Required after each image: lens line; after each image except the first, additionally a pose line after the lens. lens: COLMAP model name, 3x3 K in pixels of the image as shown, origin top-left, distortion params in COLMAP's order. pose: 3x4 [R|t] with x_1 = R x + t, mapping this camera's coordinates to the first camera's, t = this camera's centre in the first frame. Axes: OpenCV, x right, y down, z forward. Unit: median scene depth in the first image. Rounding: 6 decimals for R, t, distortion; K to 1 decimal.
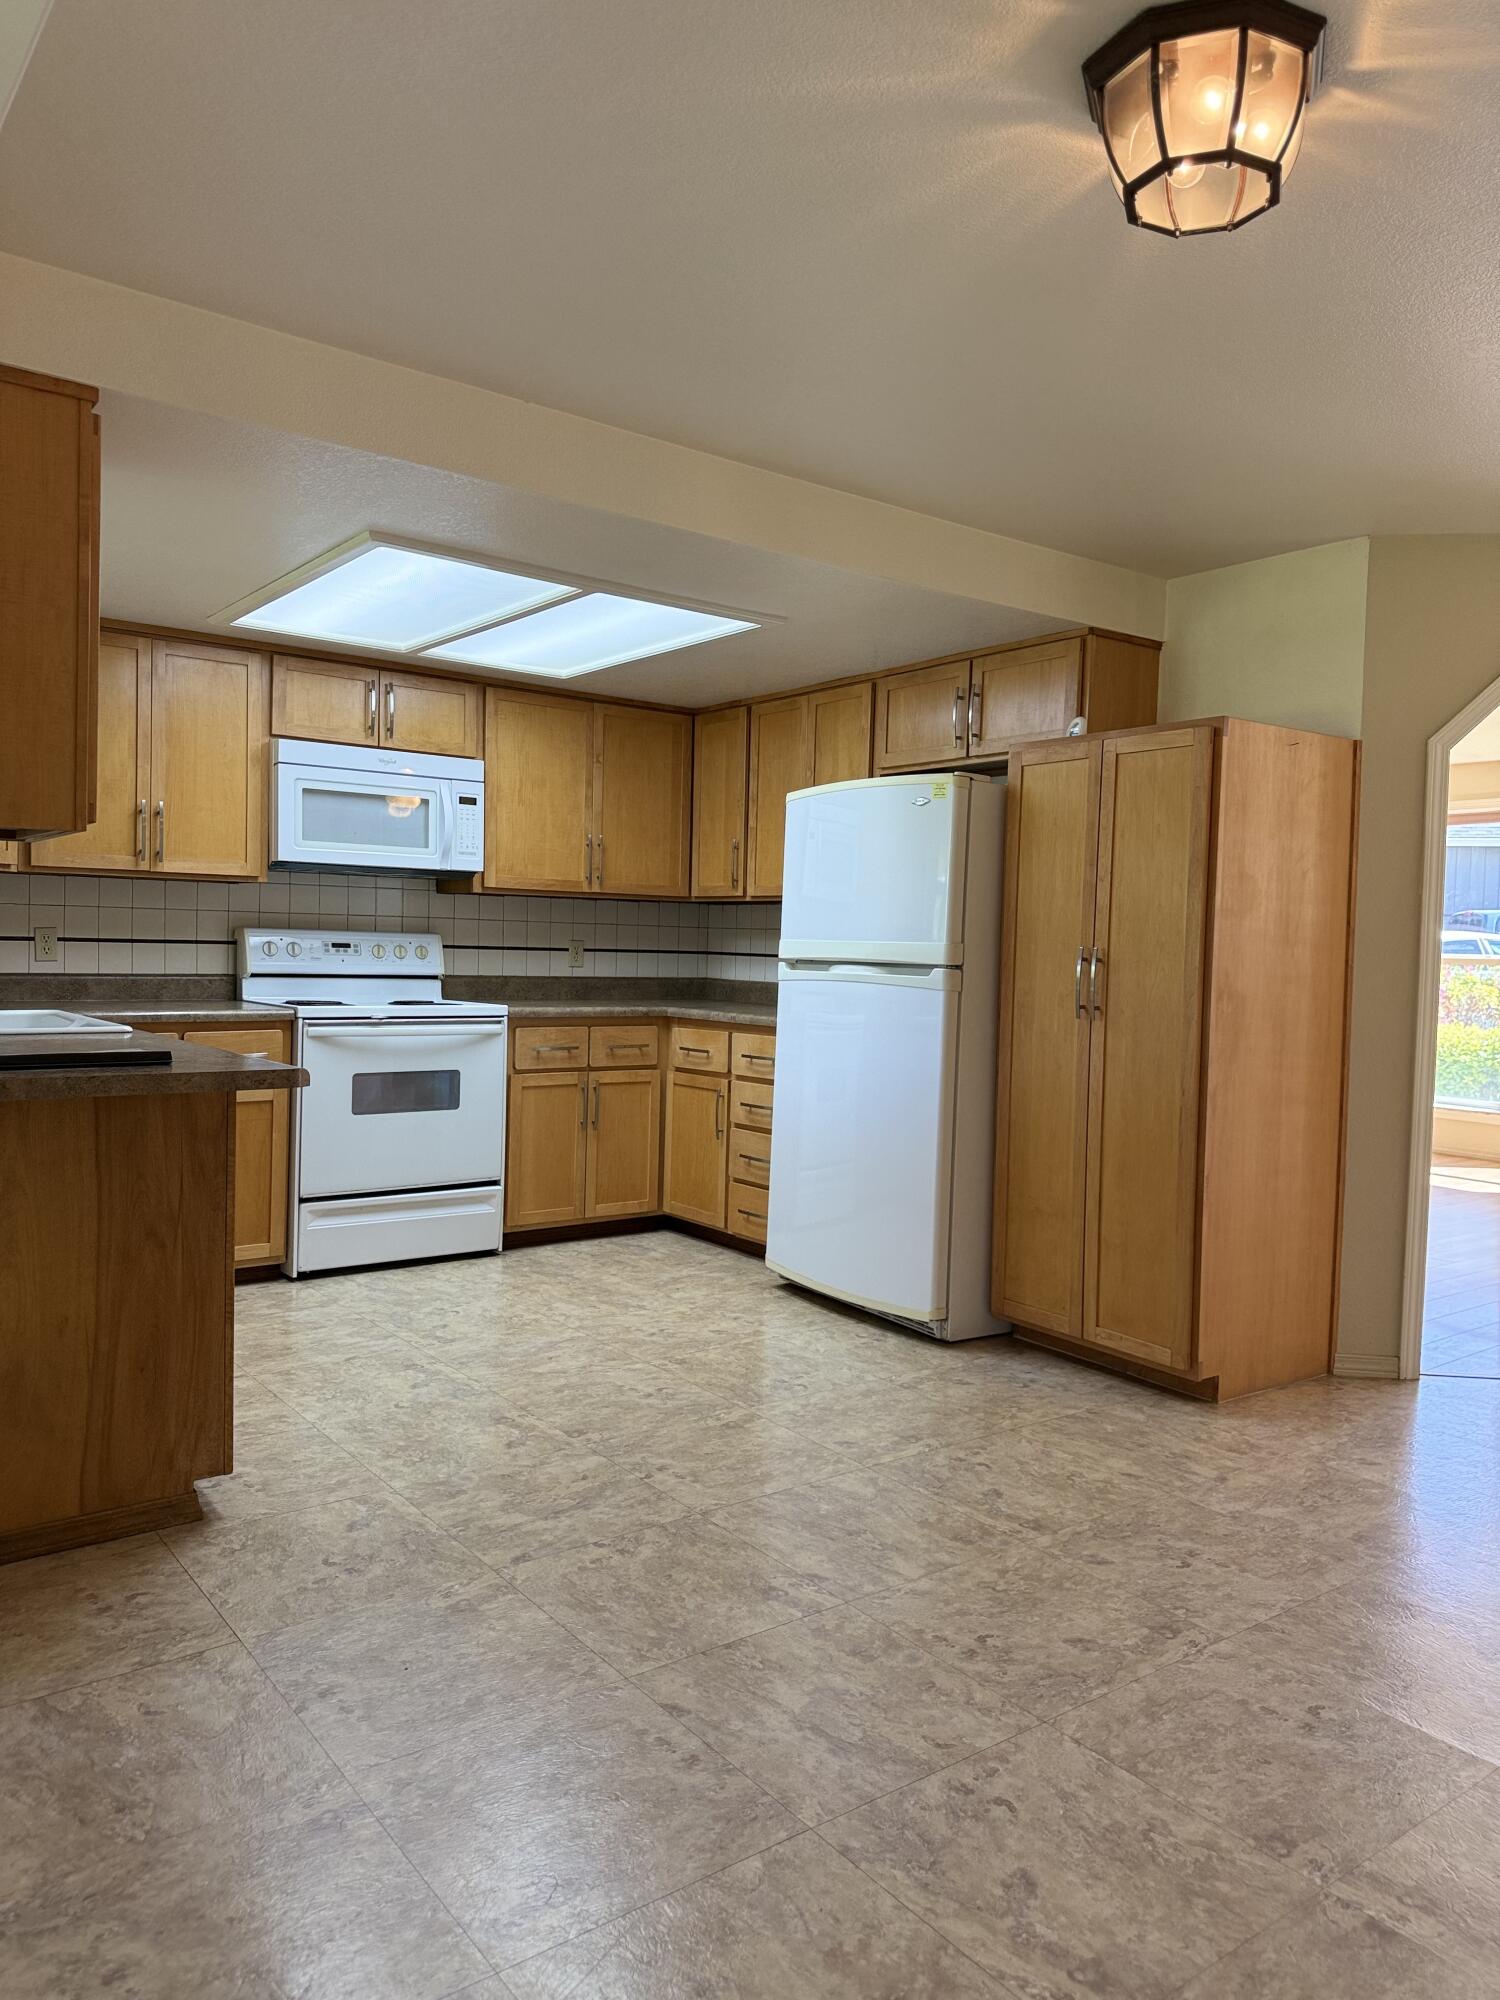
lens RADIAL K [[1427.7, 0, 753.5], [0, 1427.7, 1001.1], [0, 0, 1]] dist [0.031419, -0.004444]
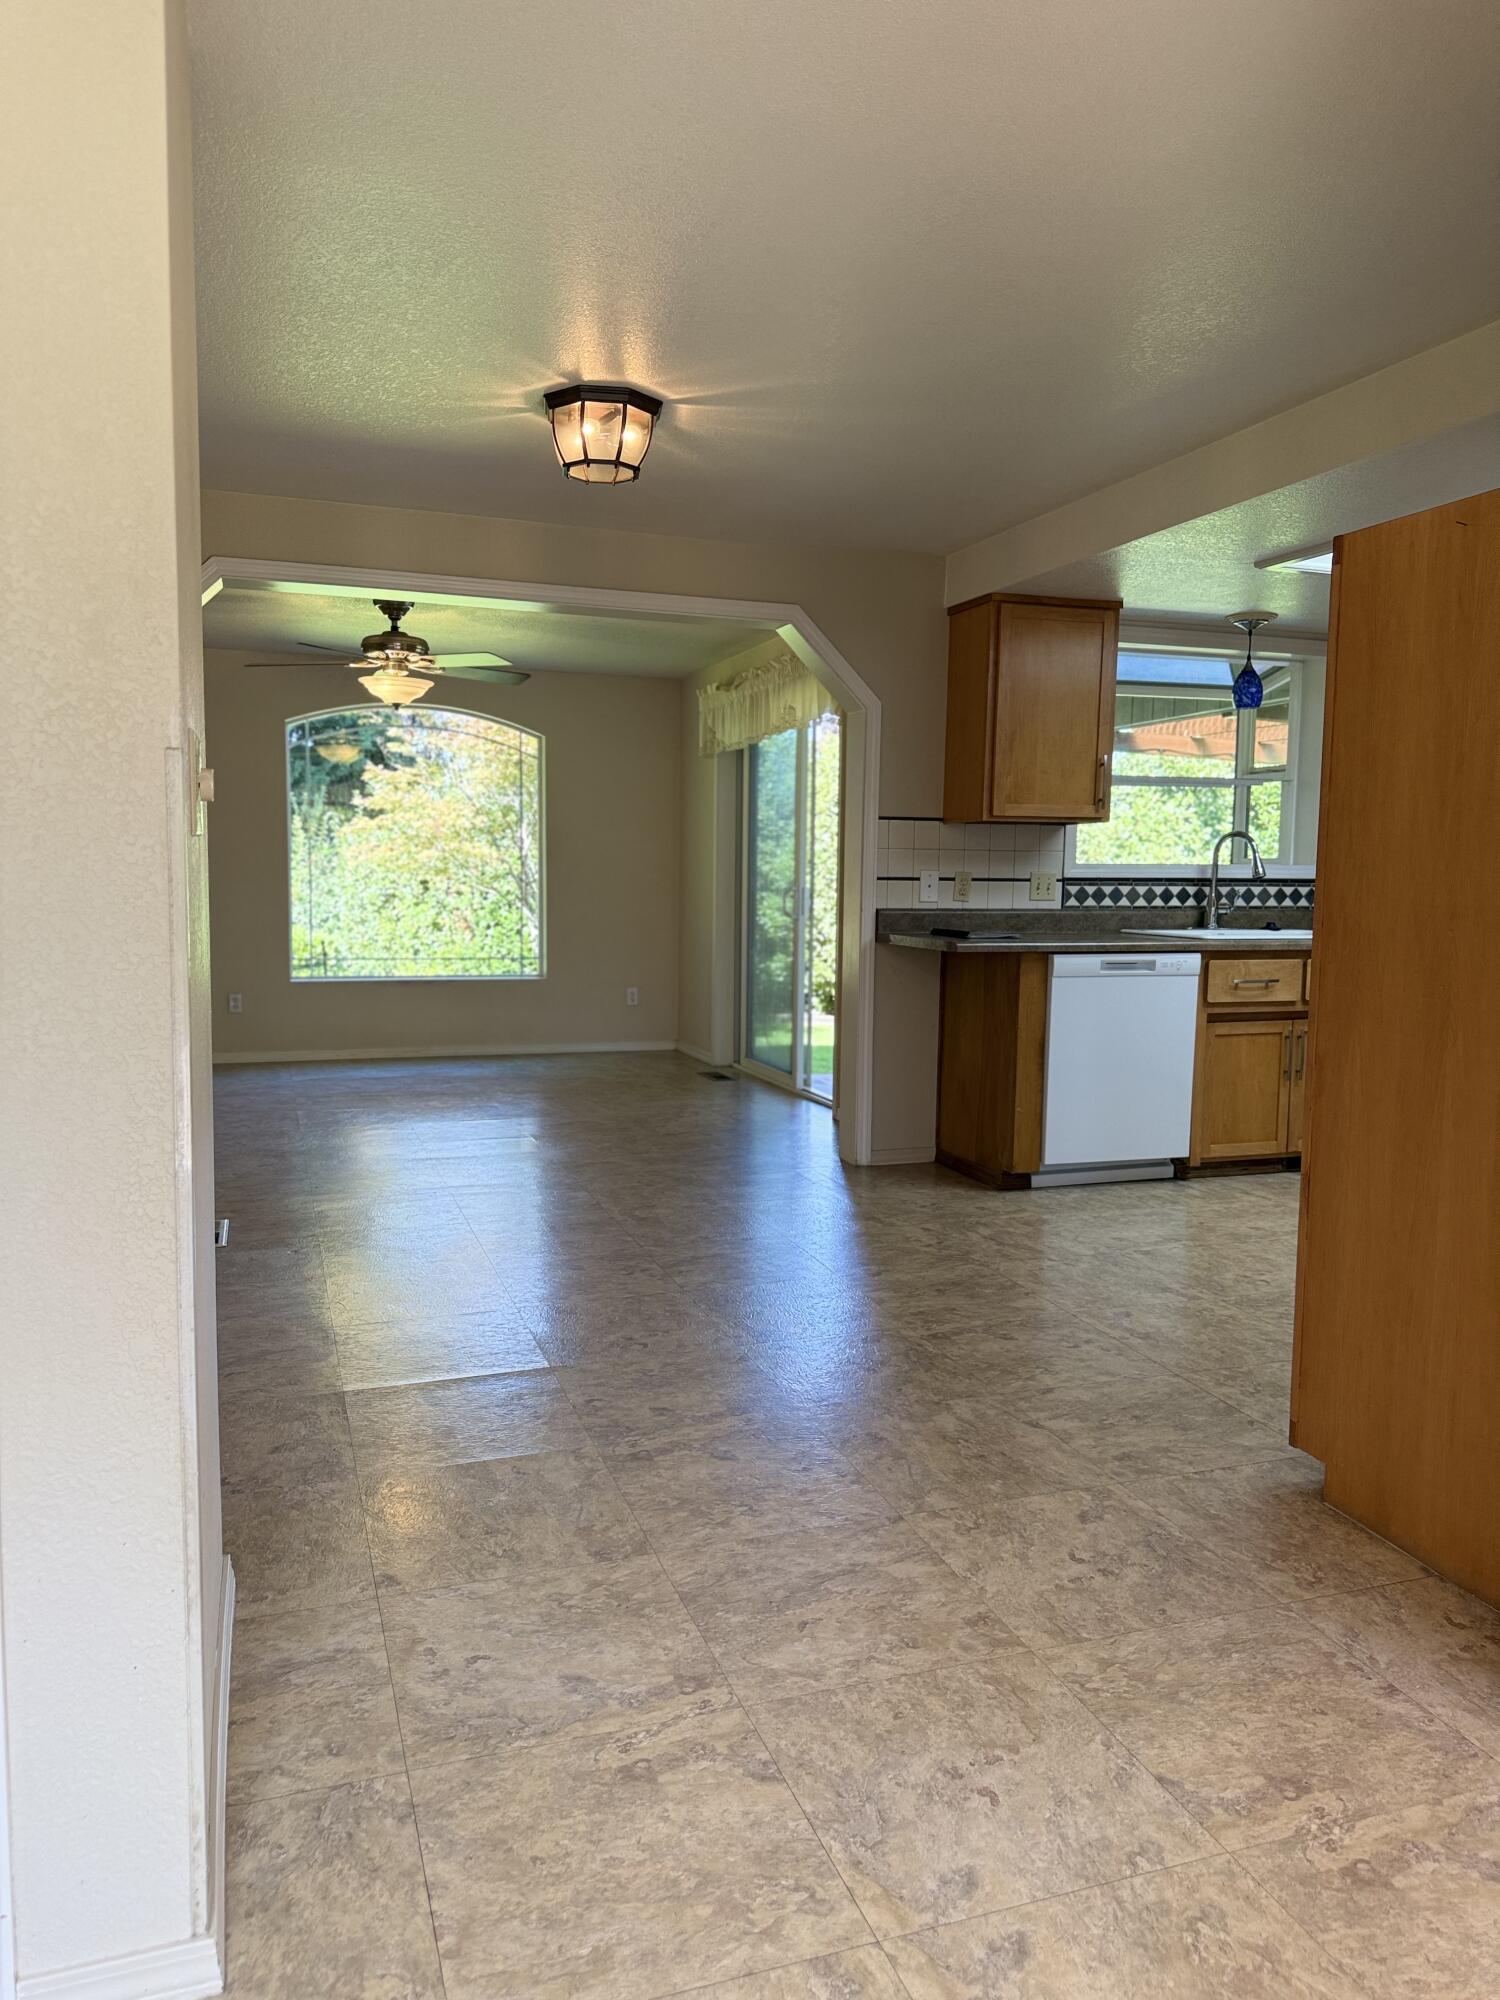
lens RADIAL K [[1427.7, 0, 752.4], [0, 1427.7, 998.2], [0, 0, 1]] dist [0.031419, -0.004444]
pose [[-0.314794, 0.049402, -0.947873, 1.224600], [-0.075374, 0.994190, 0.076848, 0.001382], [0.946162, 0.095636, -0.309242, 1.067786]]
